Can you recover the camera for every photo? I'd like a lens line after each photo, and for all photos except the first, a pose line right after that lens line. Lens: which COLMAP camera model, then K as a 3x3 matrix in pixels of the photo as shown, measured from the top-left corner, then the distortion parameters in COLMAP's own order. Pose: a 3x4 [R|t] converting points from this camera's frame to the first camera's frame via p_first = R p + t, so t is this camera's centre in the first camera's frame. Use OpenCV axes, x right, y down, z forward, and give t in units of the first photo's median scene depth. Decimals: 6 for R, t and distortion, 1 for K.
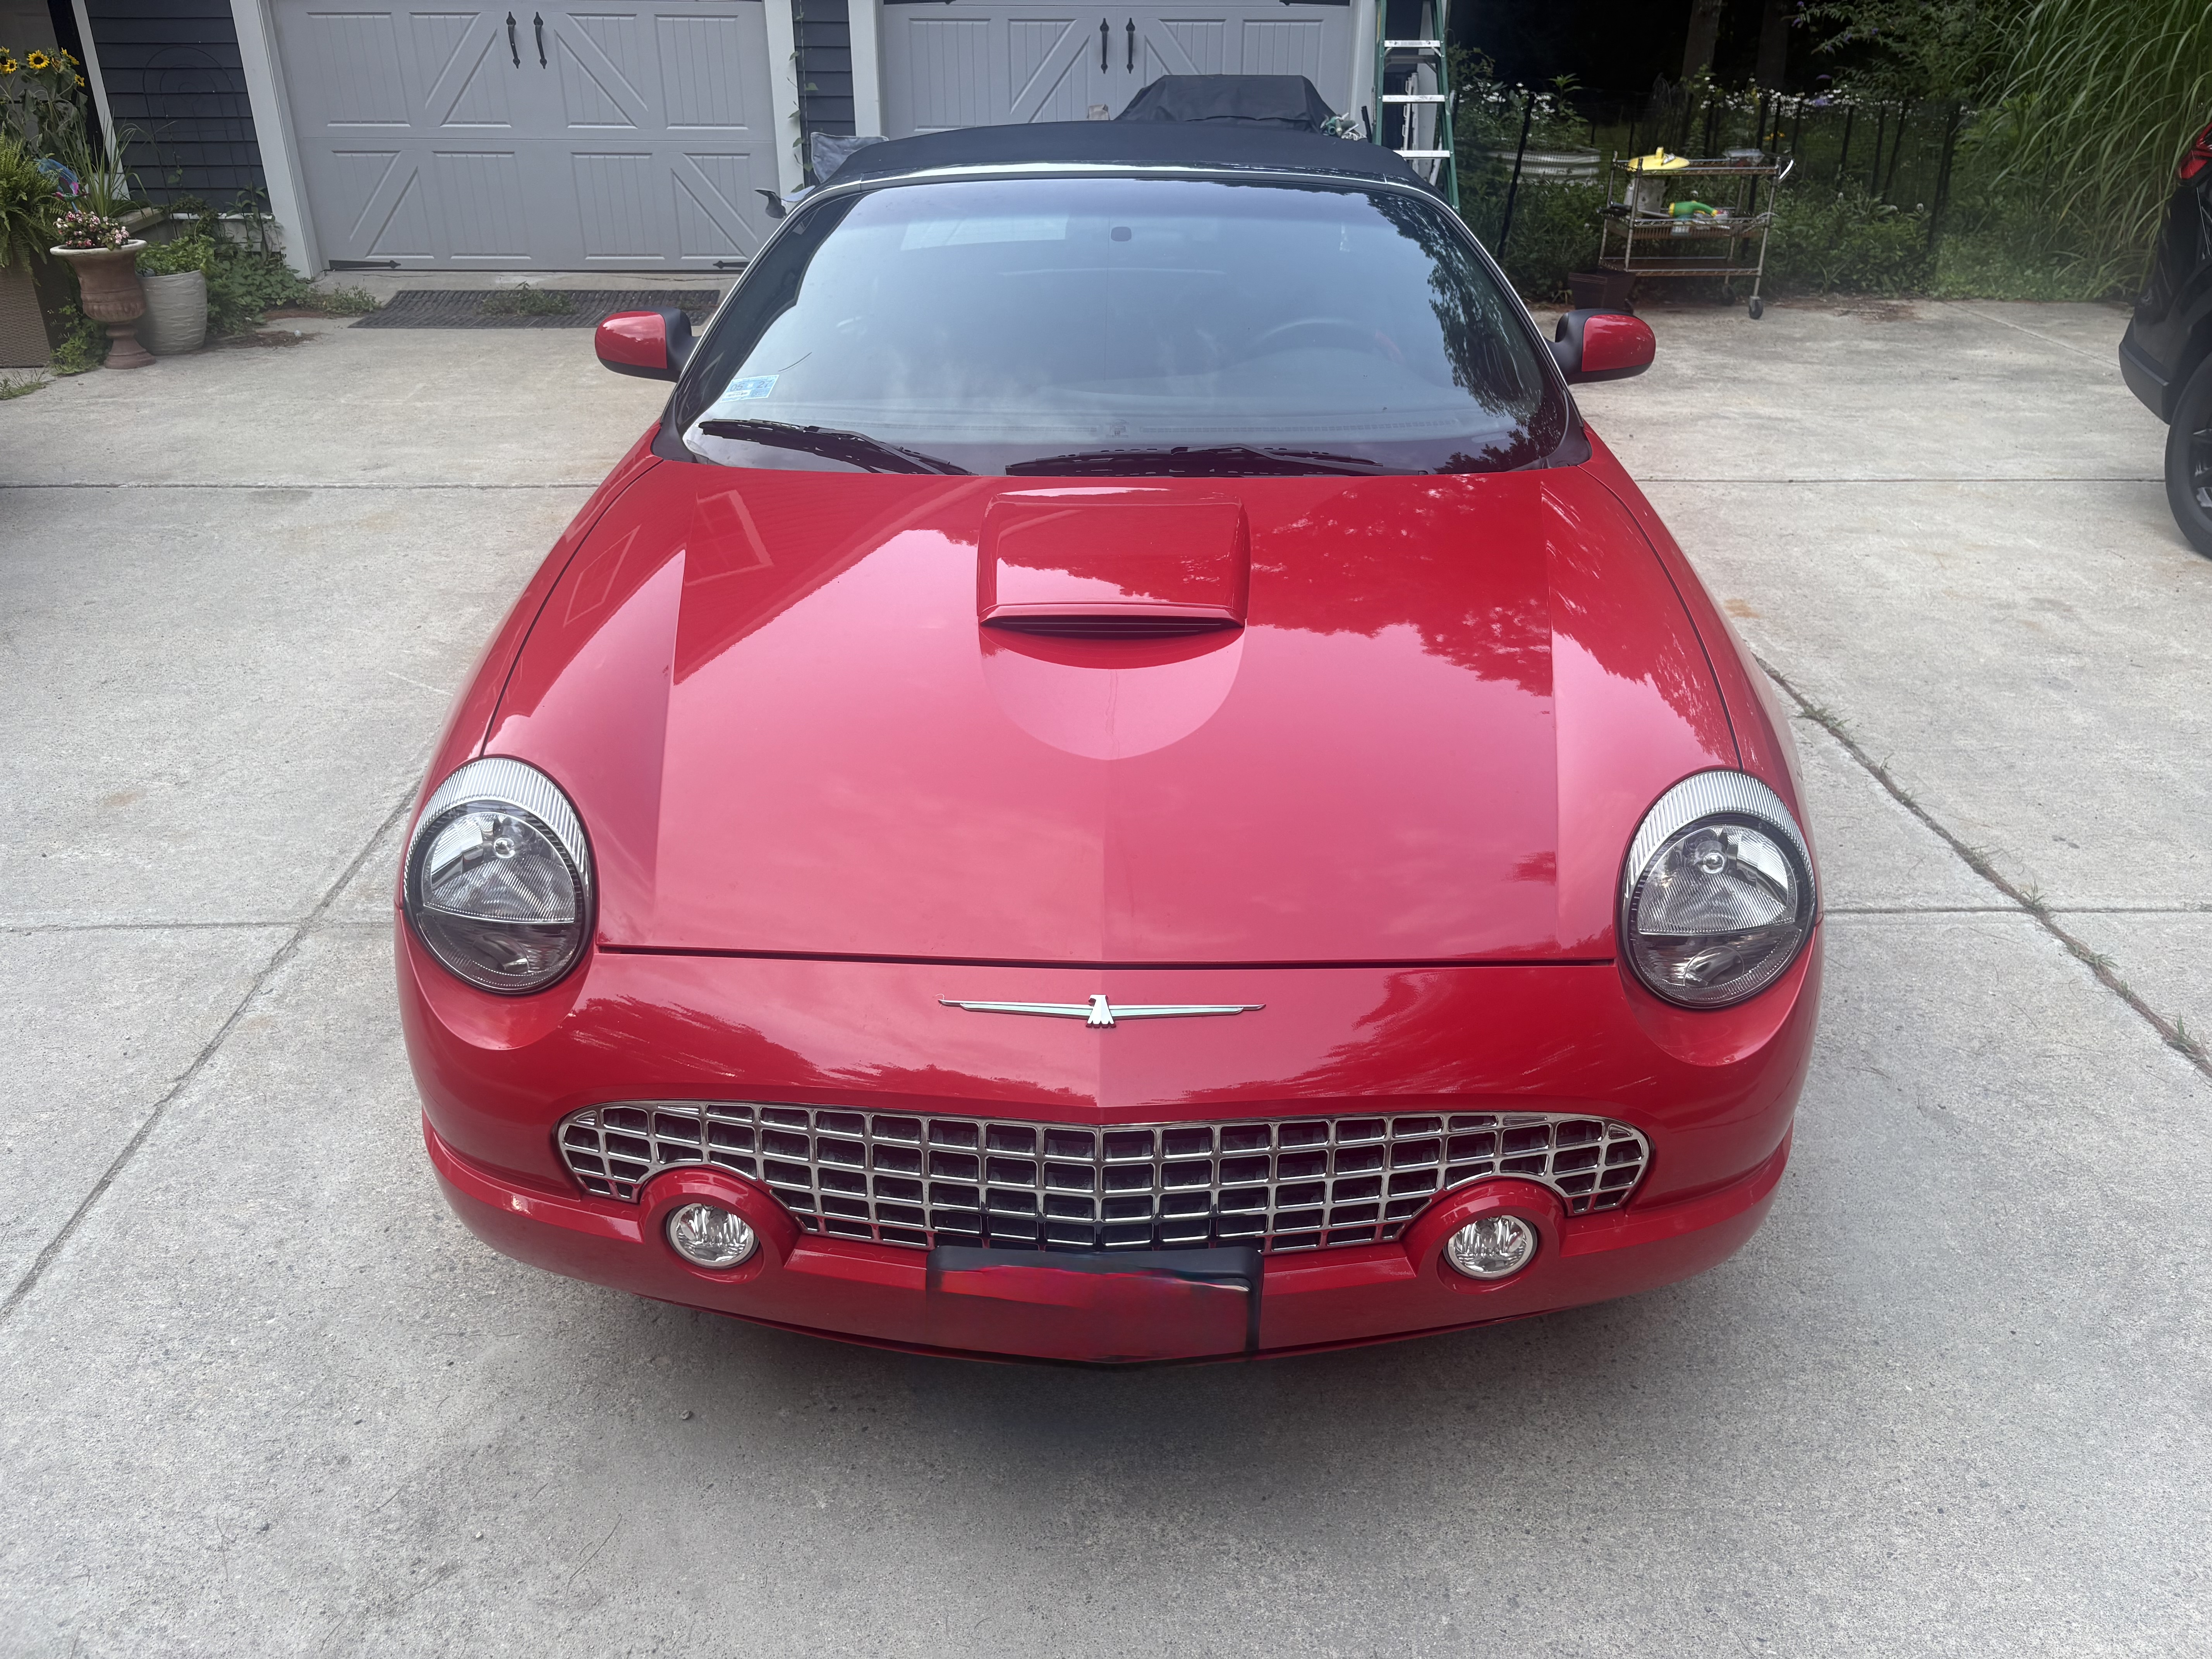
lens RADIAL K [[1660.8, 0, 1099.7], [0, 1660.8, 845.8], [0, 0, 1]] dist [0.067841, -0.076536]
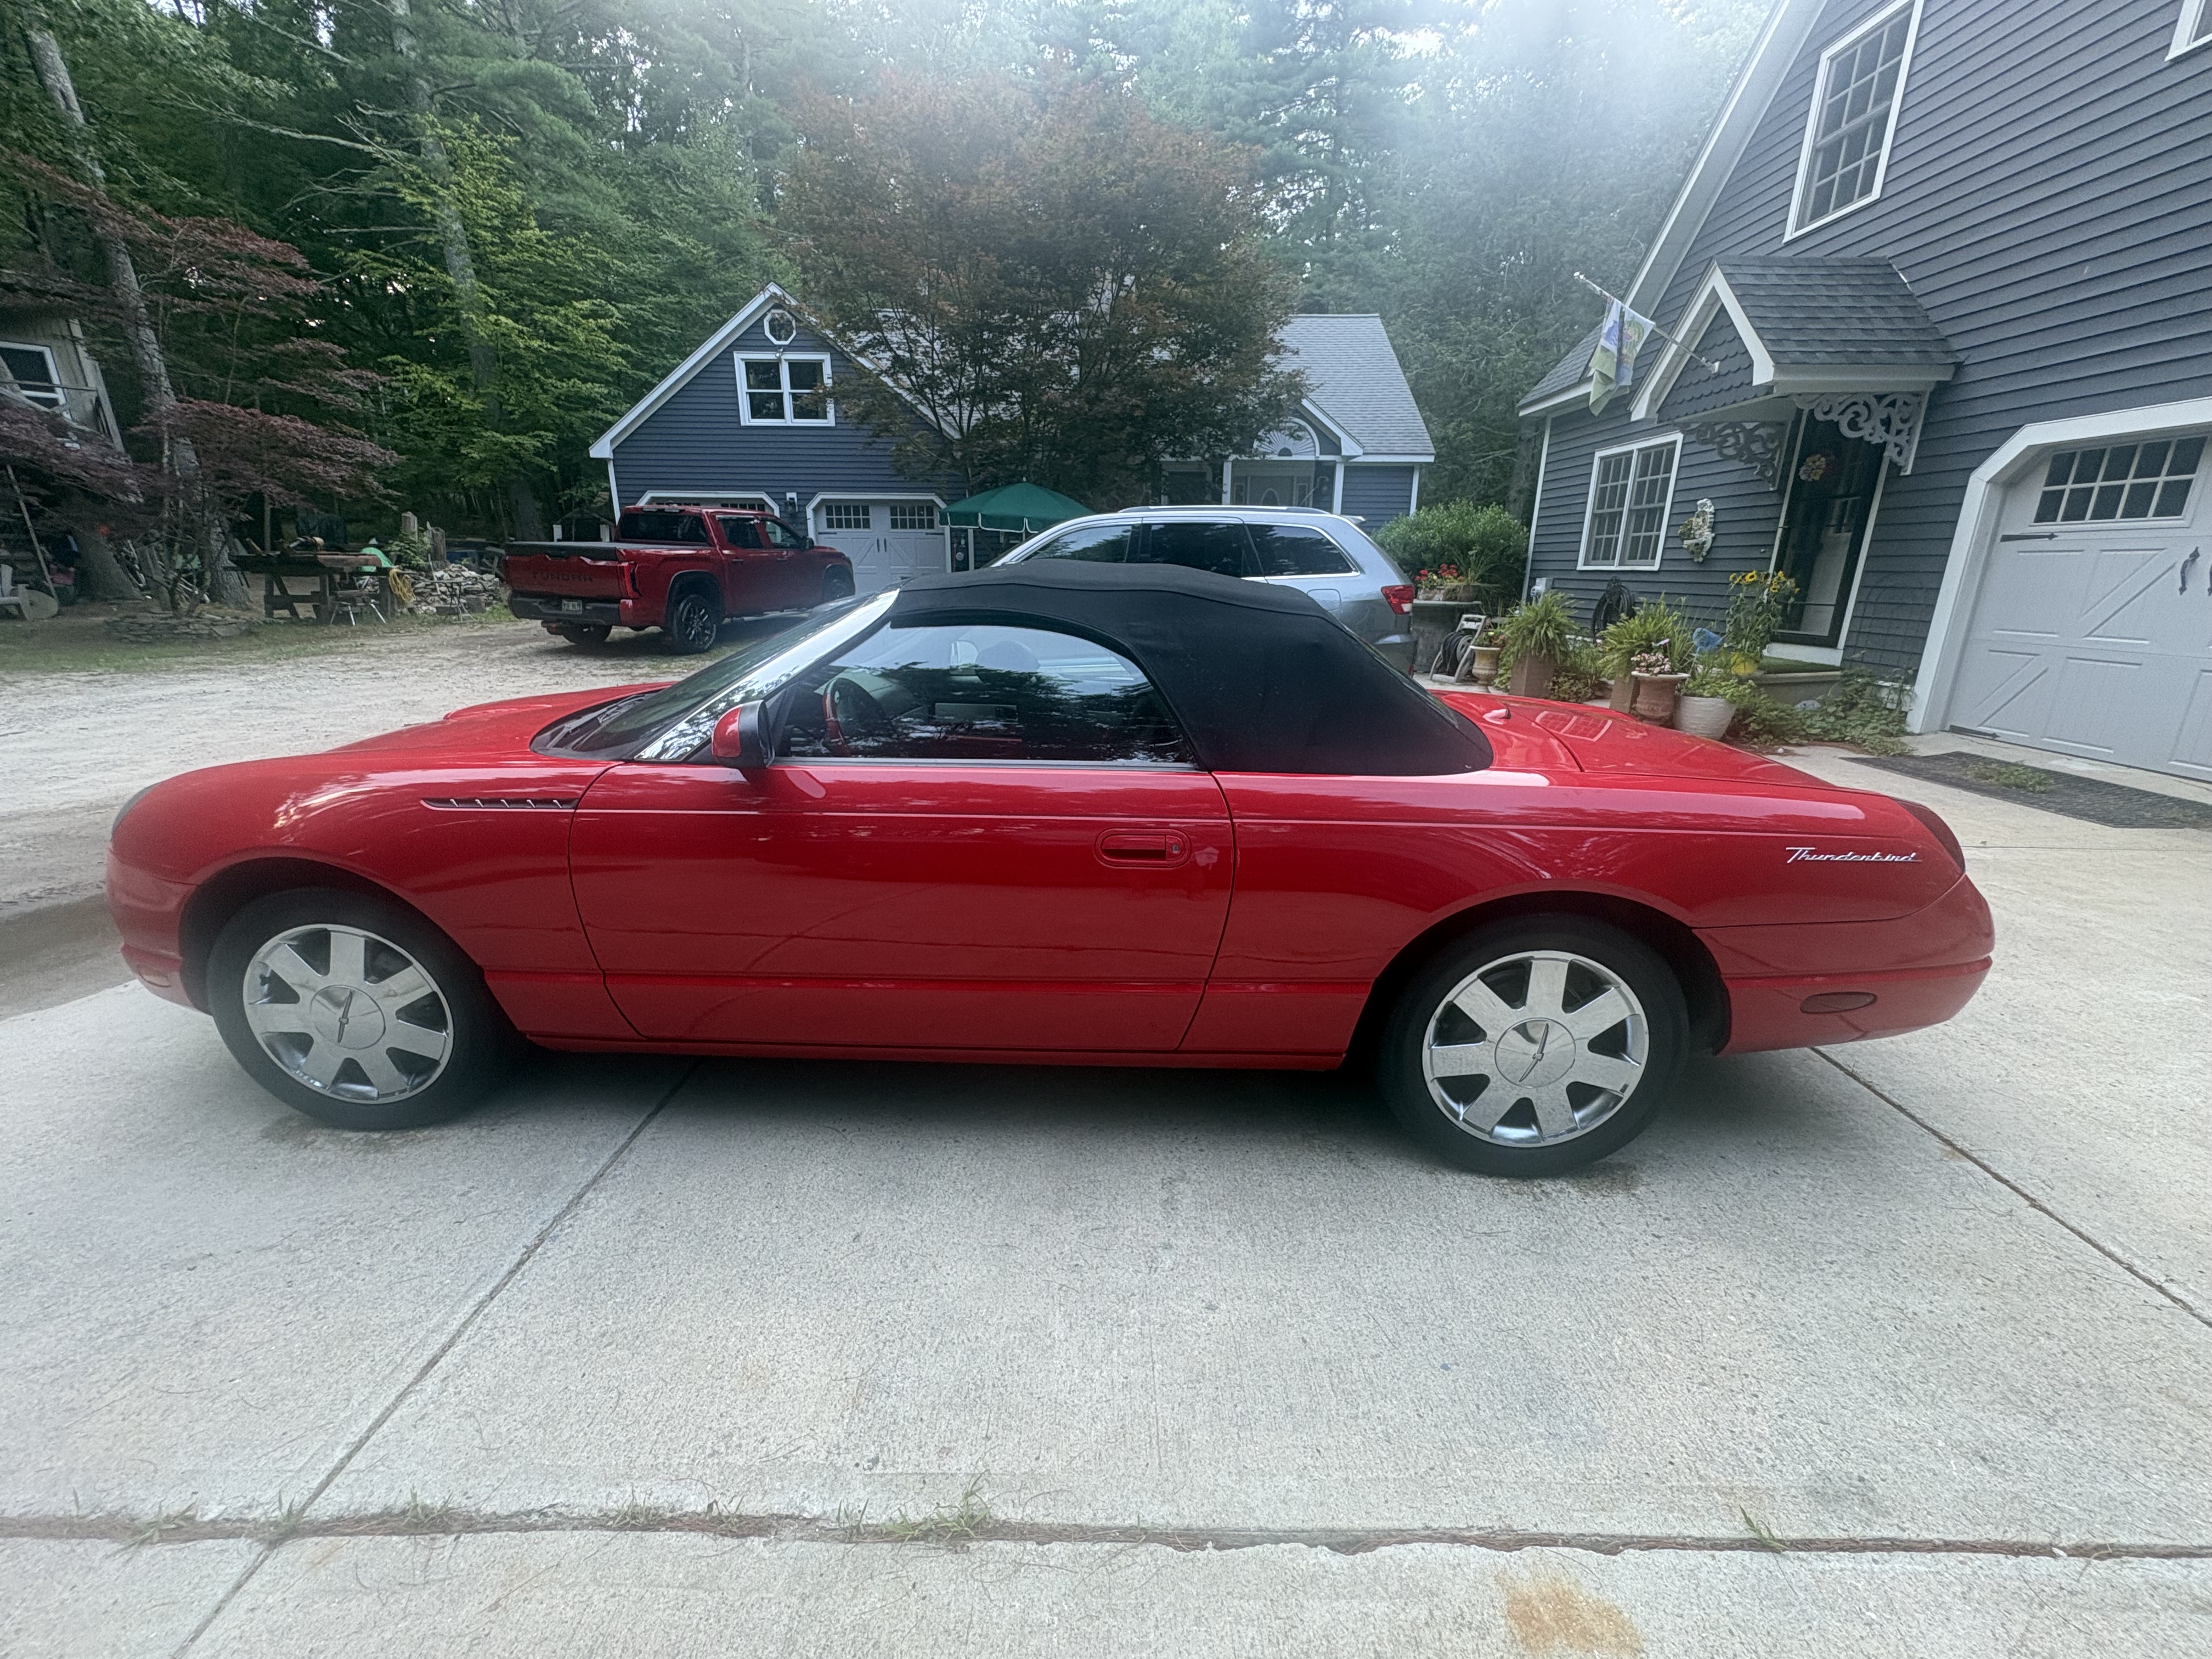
lens RADIAL K [[874.9, 0, 1106.0], [0, 874.9, 829.5], [0, 0, 1]] dist [0.000724, 0.000433]
pose [[-0.041056, 0.282412, -0.958414, 1.392415], [-0.454781, 0.848817, 0.269599, -0.830244], [0.889657, 0.446937, 0.093587, 1.943189]]
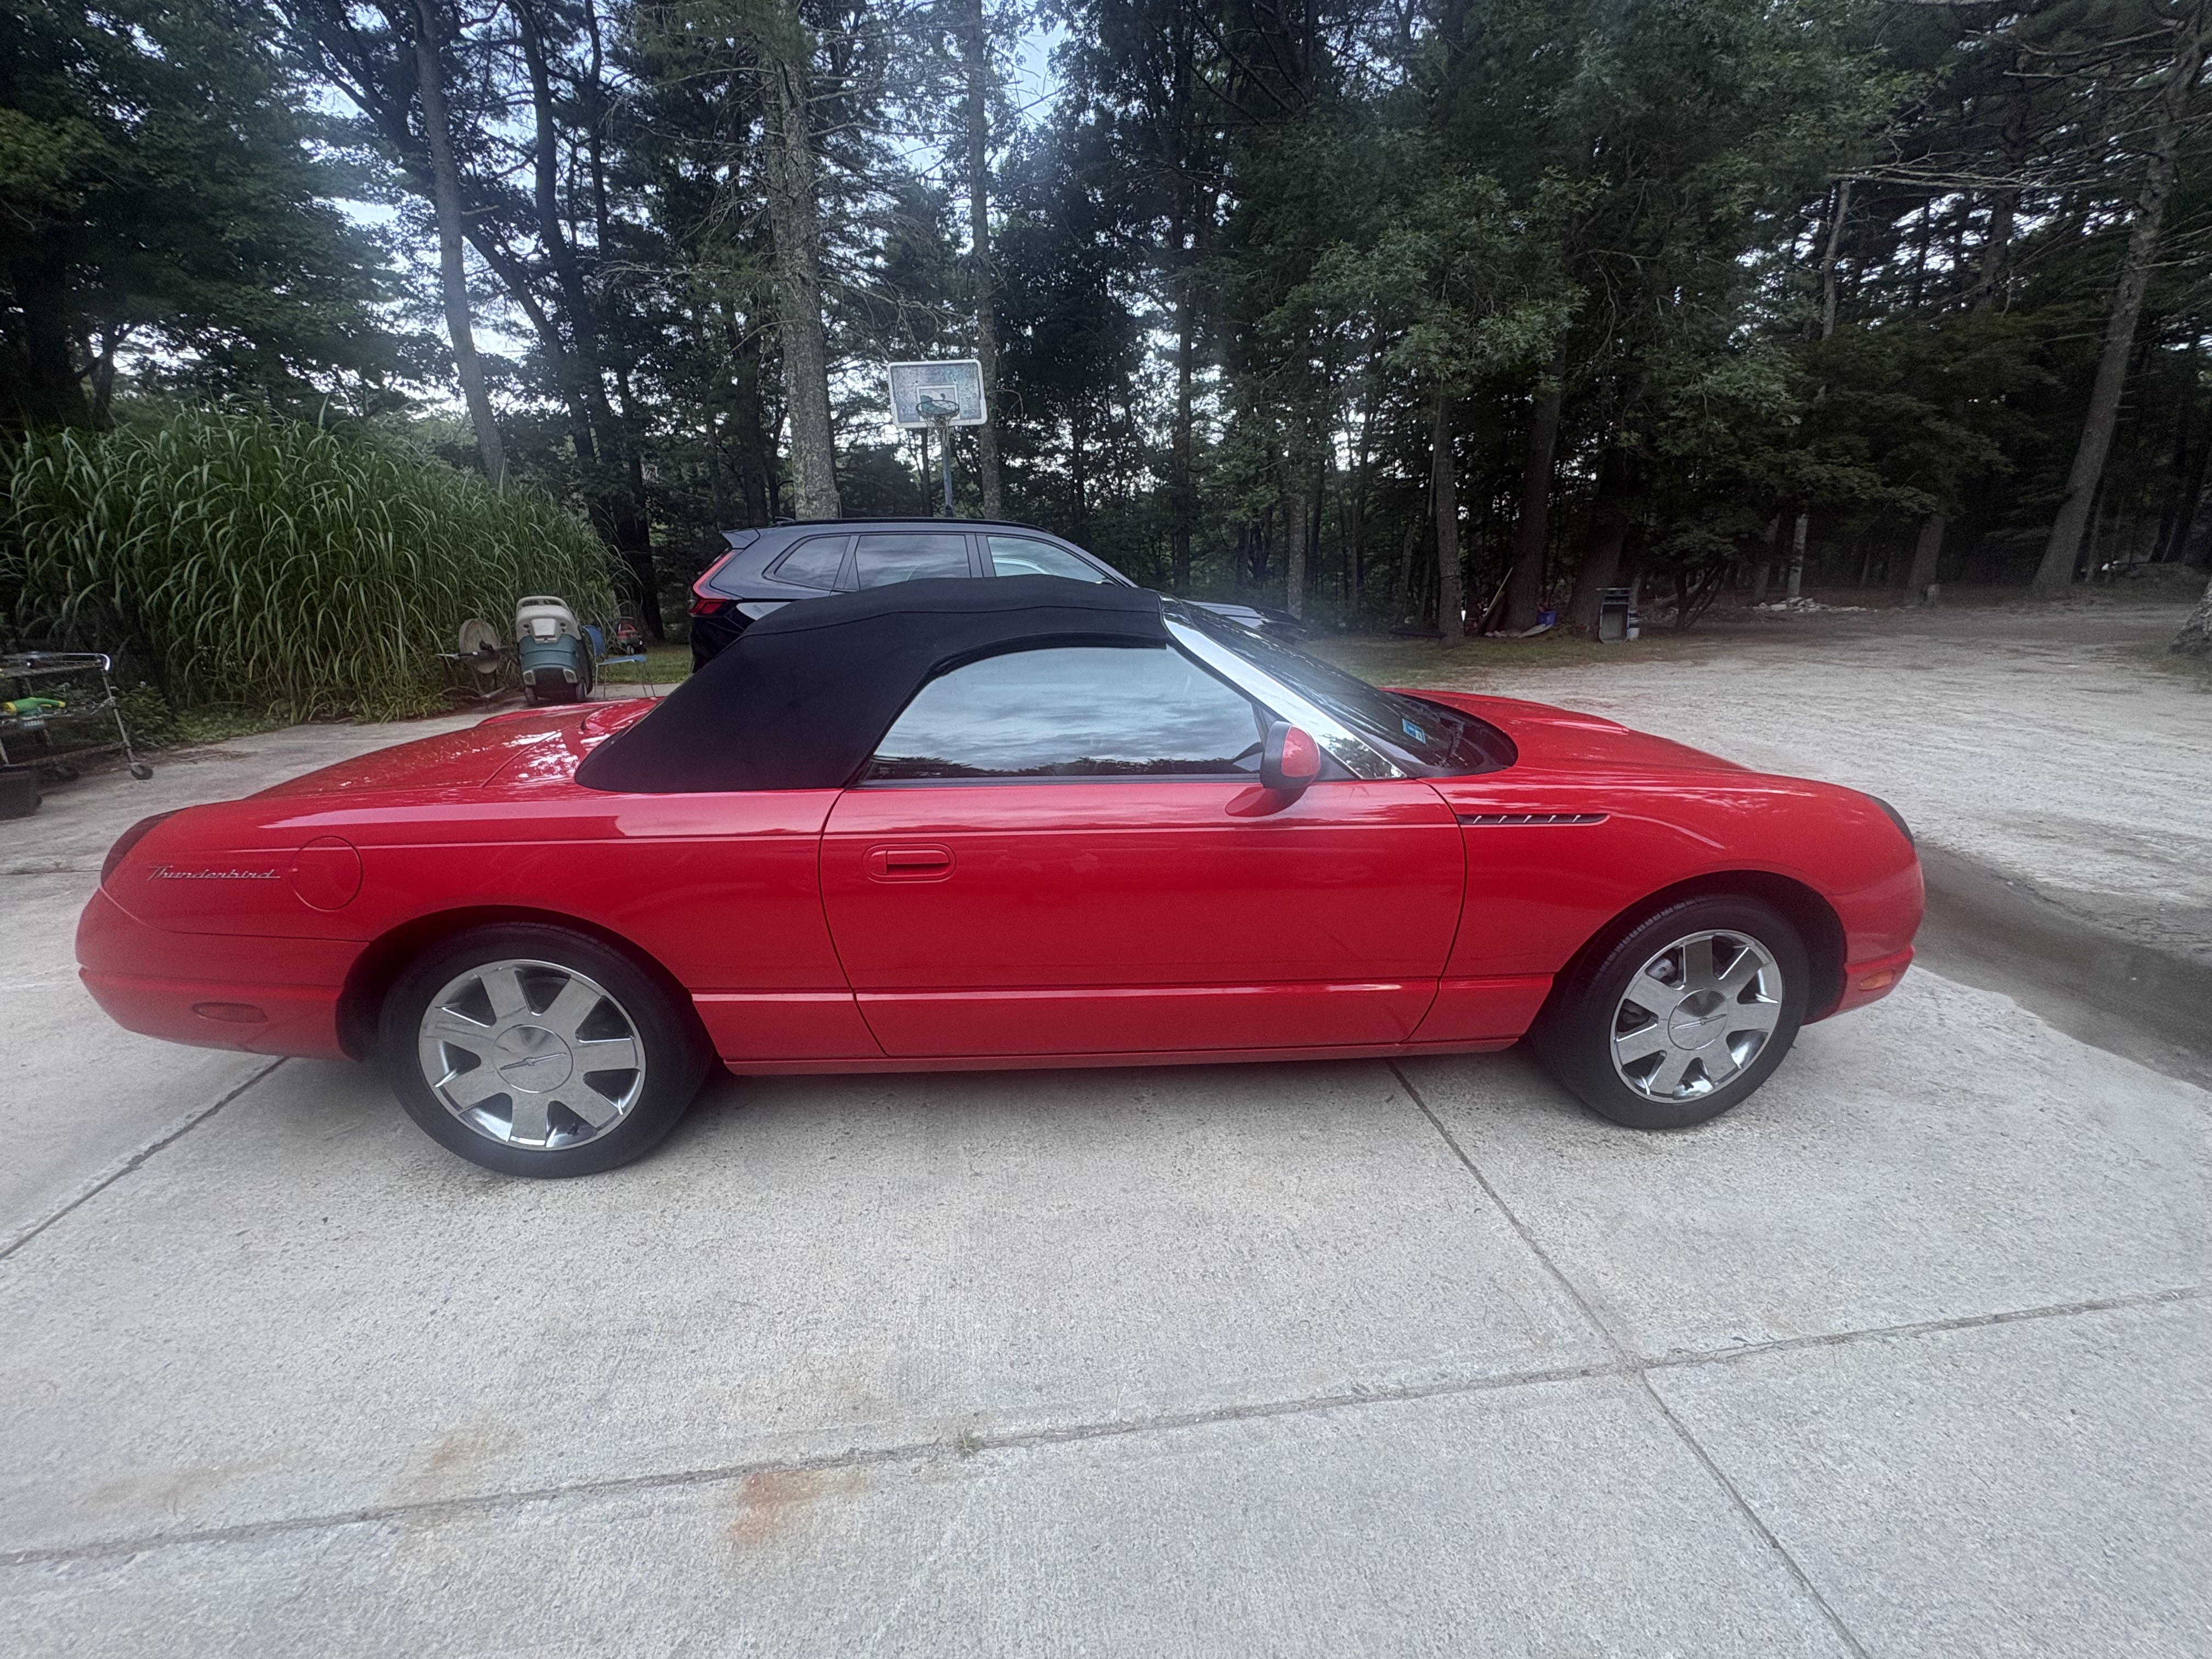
lens RADIAL K [[874.9, 0, 1106.0], [0, 874.9, 829.5], [0, 0, 1]] dist [0.000724, 0.000433]
pose [[-0.097892, -0.289408, 0.952187, -1.368381], [0.443188, 0.843995, 0.302087, -0.813663], [-0.891068, 0.451569, 0.045642, 1.826597]]
